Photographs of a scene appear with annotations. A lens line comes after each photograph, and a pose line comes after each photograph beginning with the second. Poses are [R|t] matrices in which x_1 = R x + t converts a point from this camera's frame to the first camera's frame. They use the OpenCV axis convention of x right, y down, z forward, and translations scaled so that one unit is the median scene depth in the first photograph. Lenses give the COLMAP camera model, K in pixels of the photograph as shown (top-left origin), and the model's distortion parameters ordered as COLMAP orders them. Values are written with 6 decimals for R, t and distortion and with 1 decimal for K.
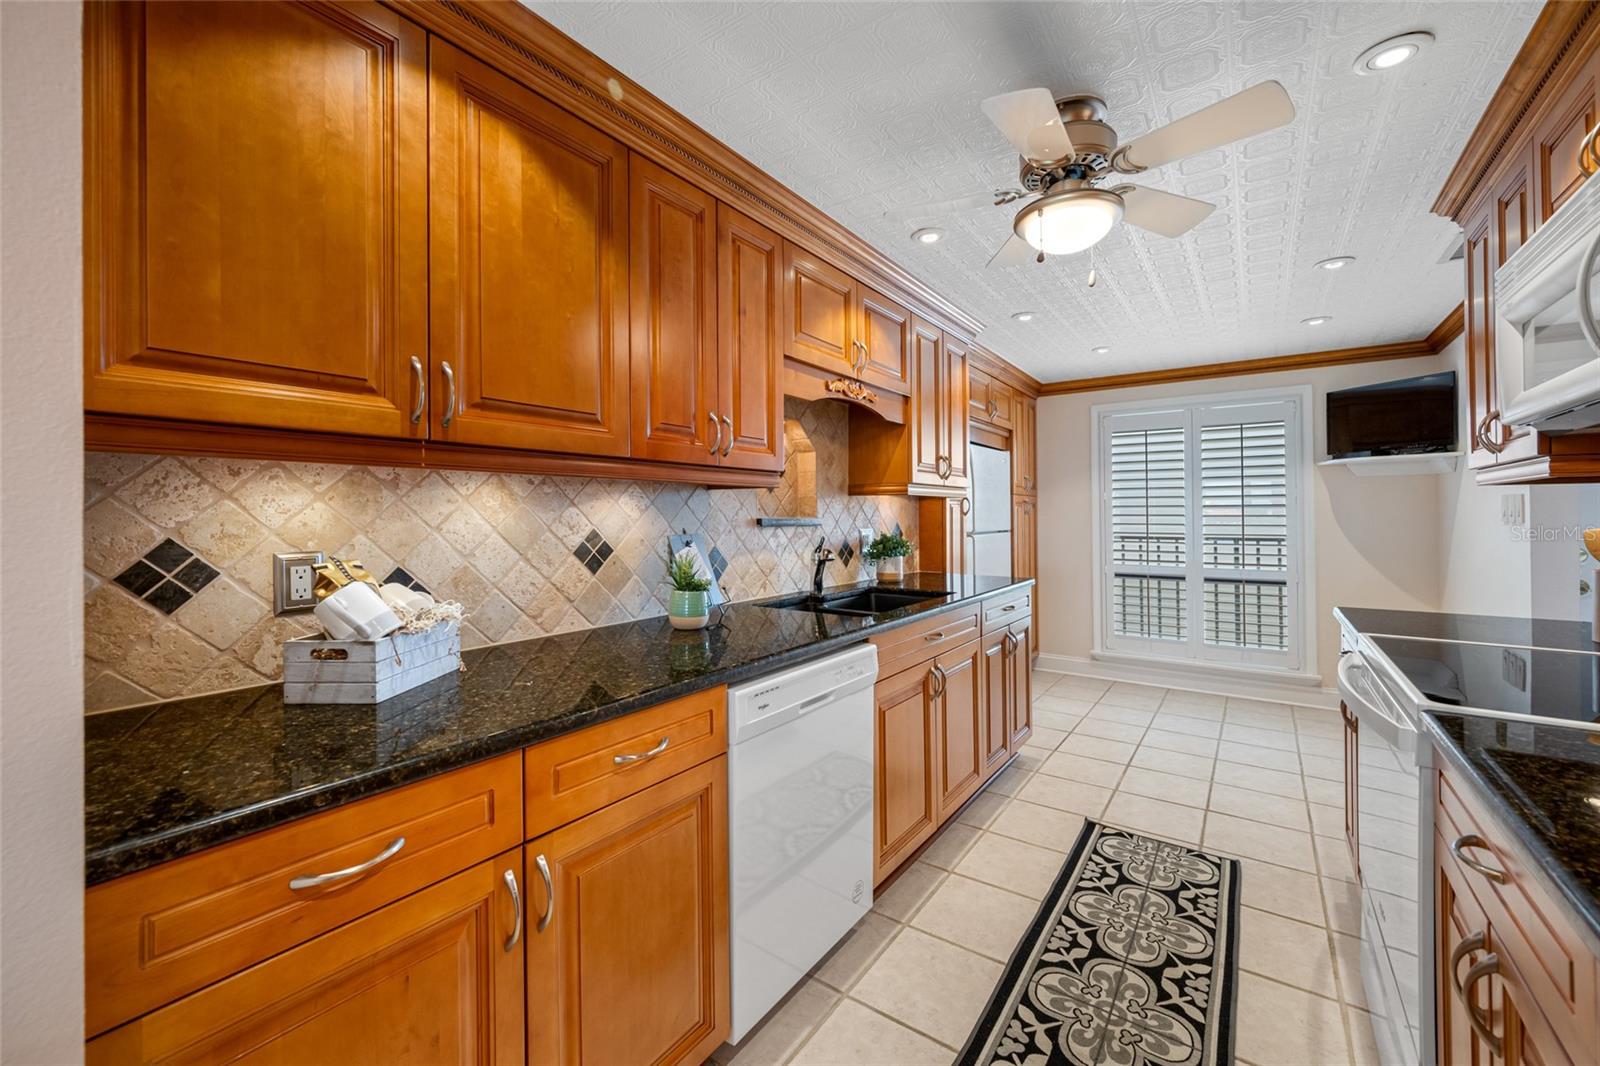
lens RADIAL K [[623.6, 0, 798.1], [0, 623.6, 495.4], [0, 0, 1]] dist [0.000853, 0.000096]
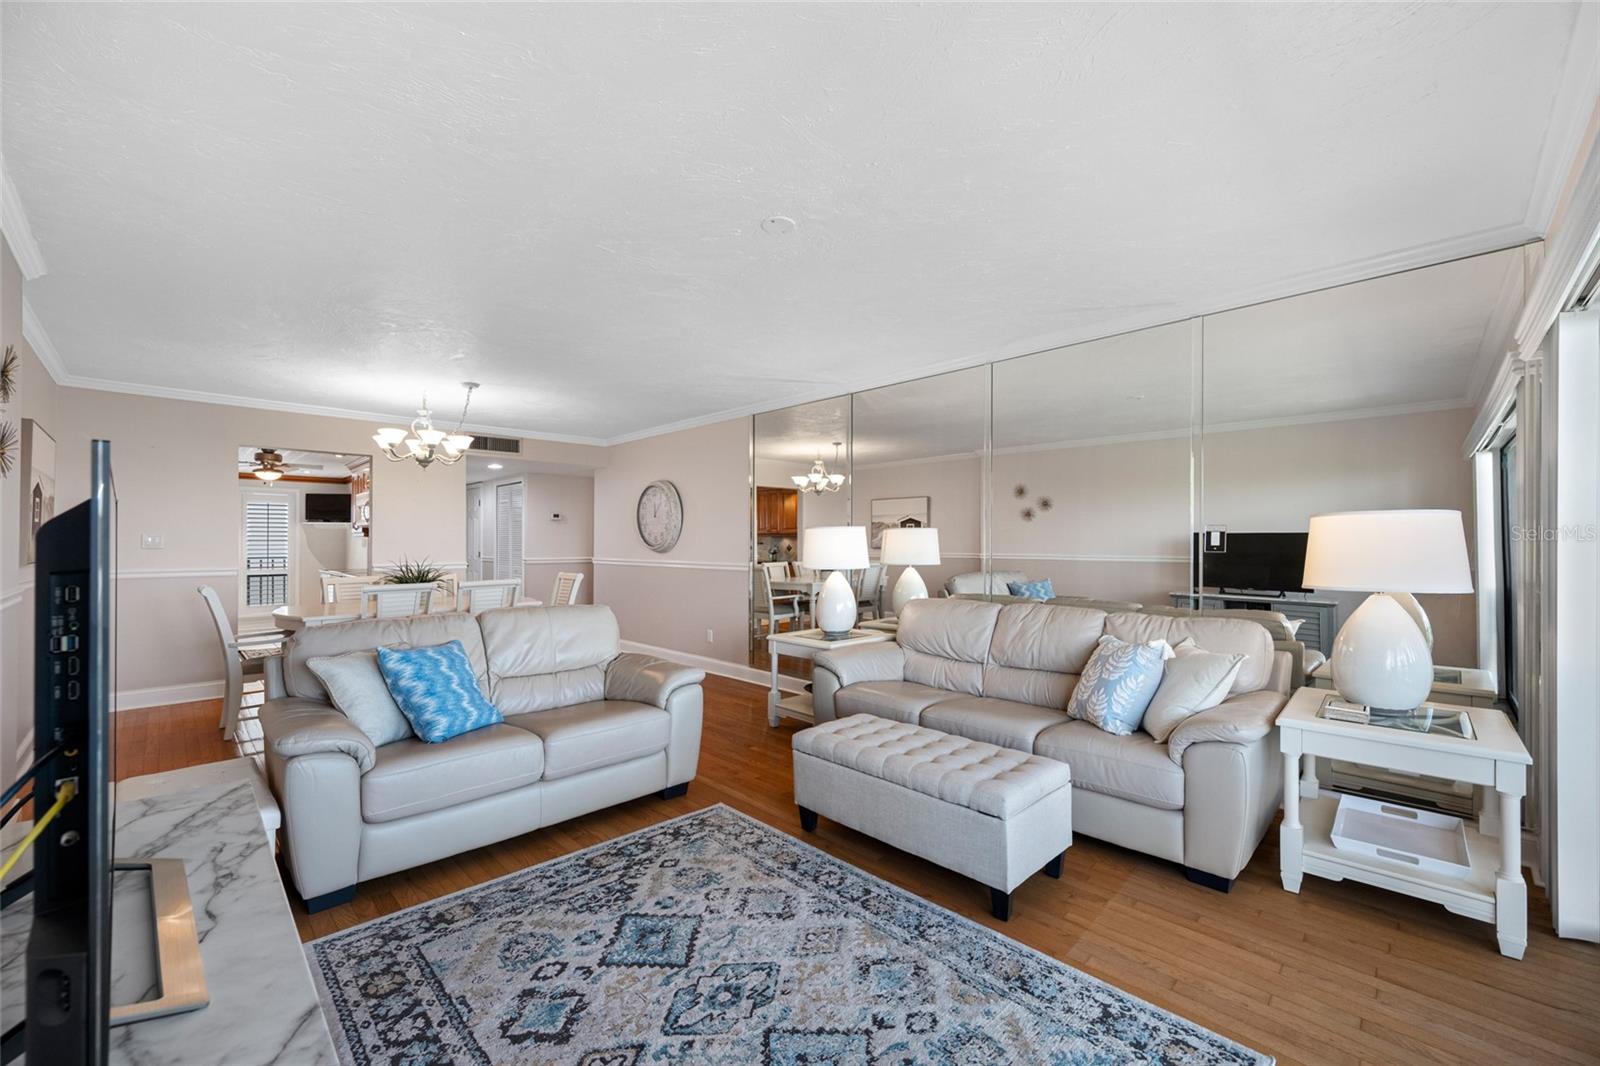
lens RADIAL K [[638.0, 0, 800.0], [0, 638.0, 533.0], [0, 0, 1]] dist [0.000692, 0.000200]
pose [[0.163537, 0.012802, 0.986454, -1.334566], [-0.011618, 0.999871, -0.011050, -0.013204], [-0.986469, -0.009654, 0.163665, -1.347353]]
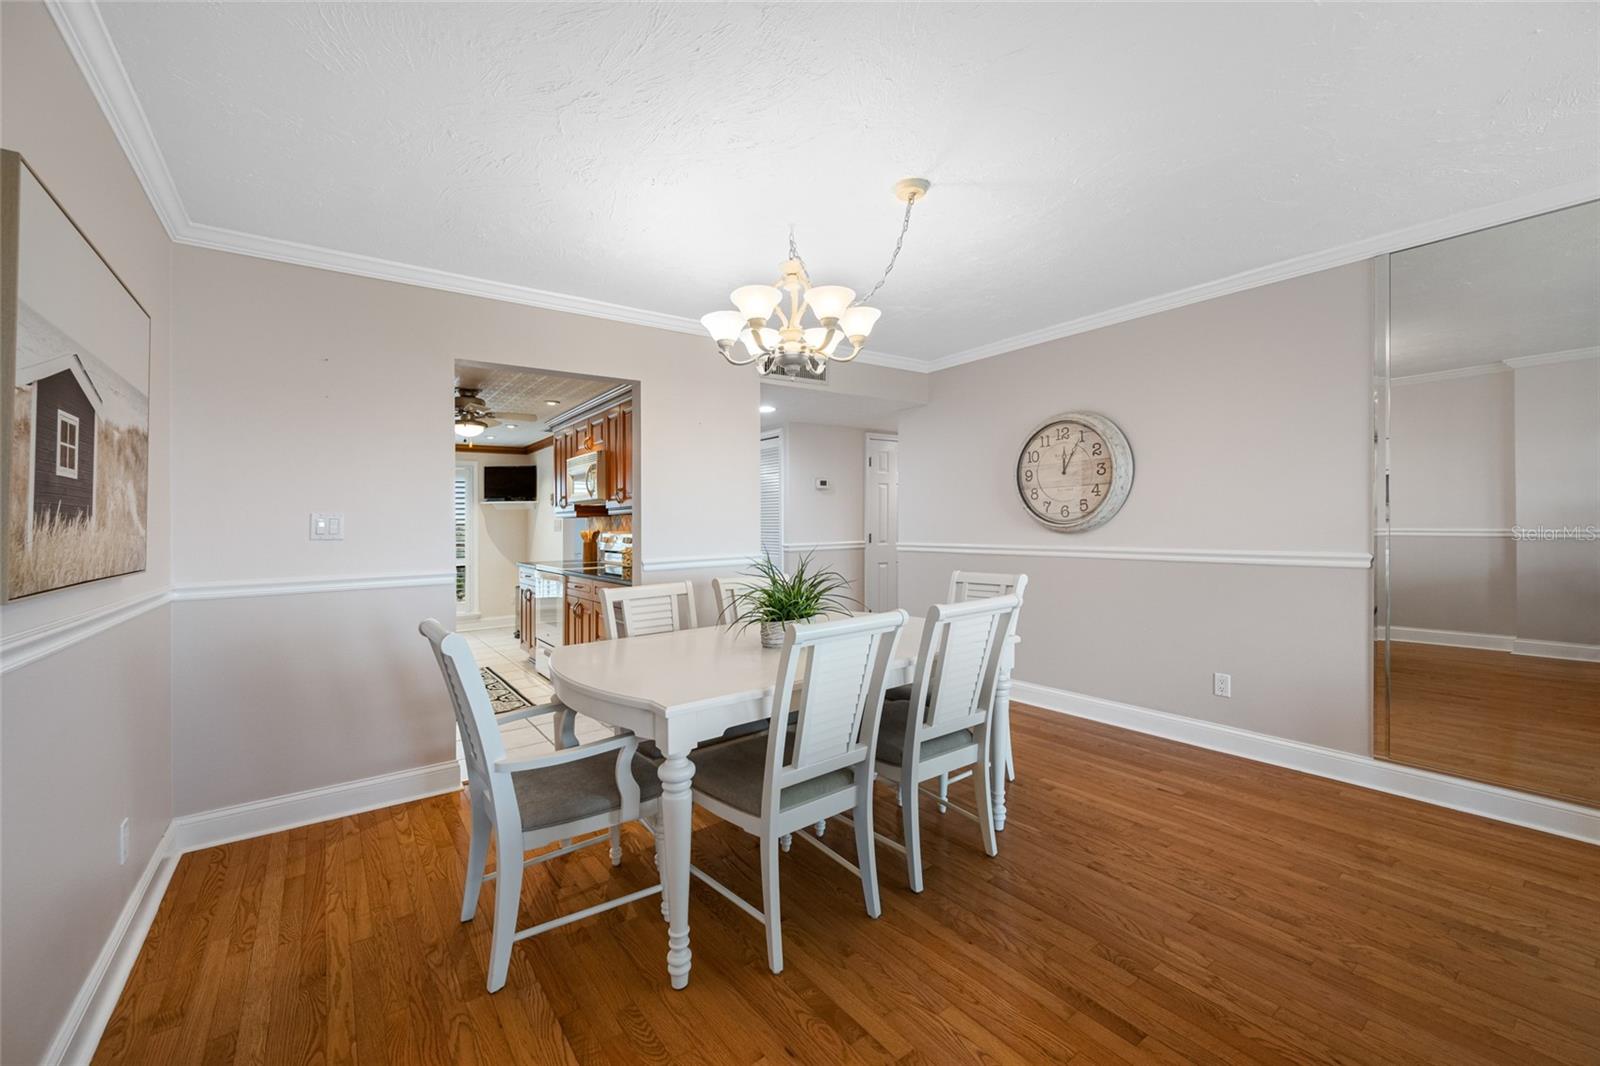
lens RADIAL K [[623.6, 0, 798.1], [0, 623.6, 495.4], [0, 0, 1]] dist [0.000853, 0.000096]
pose [[0.299875, 0.034526, 0.953354, -0.791638], [0.002719, 0.999310, -0.037045, 0.000264], [-0.953975, 0.013701, 0.299574, -0.574864]]
